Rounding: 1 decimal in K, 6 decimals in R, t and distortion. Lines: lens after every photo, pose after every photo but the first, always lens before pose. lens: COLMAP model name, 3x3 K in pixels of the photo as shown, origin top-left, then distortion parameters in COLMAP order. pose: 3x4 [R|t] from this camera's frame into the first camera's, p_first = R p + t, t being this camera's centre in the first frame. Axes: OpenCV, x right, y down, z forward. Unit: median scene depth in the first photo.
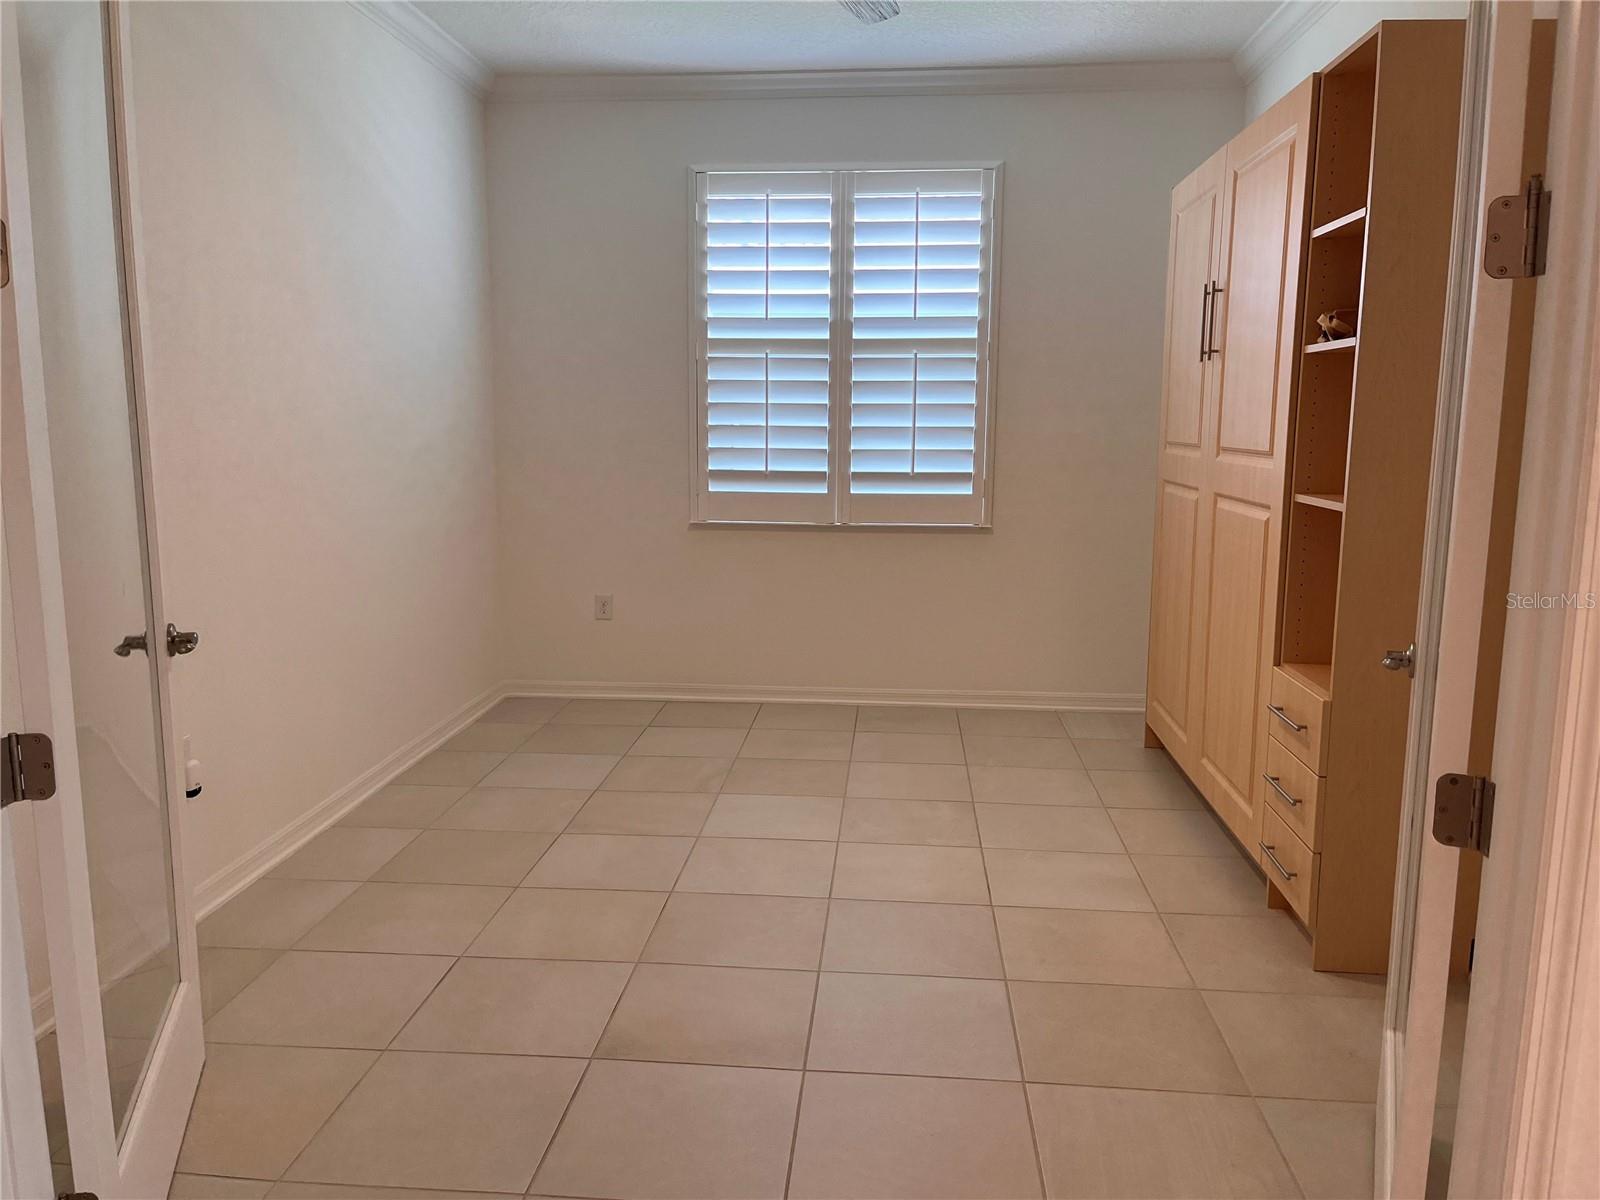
lens RADIAL K [[1214.2, 0, 799.7], [0, 1214.2, 604.2], [0, 0, 1]] dist [0.072470, -0.089451]
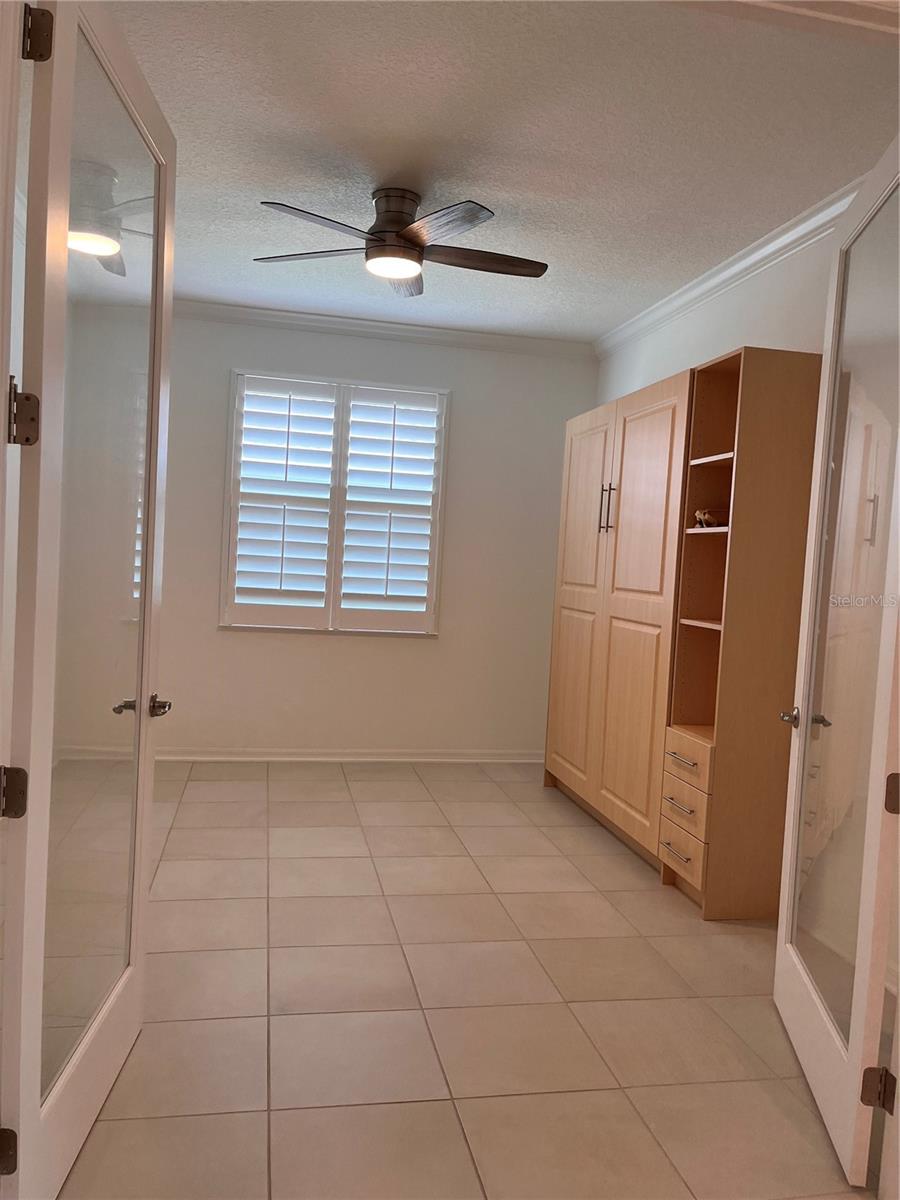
lens RADIAL K [[910.6, 0, 447.7], [0, 910.6, 608.3], [0, 0, 1]] dist [0.072470, -0.089451]
pose [[0.956237, 0.030991, 0.290949, -0.169736], [-0.004470, 0.995806, -0.091382, 0.005470], [-0.292561, 0.086082, 0.952364, -0.041719]]
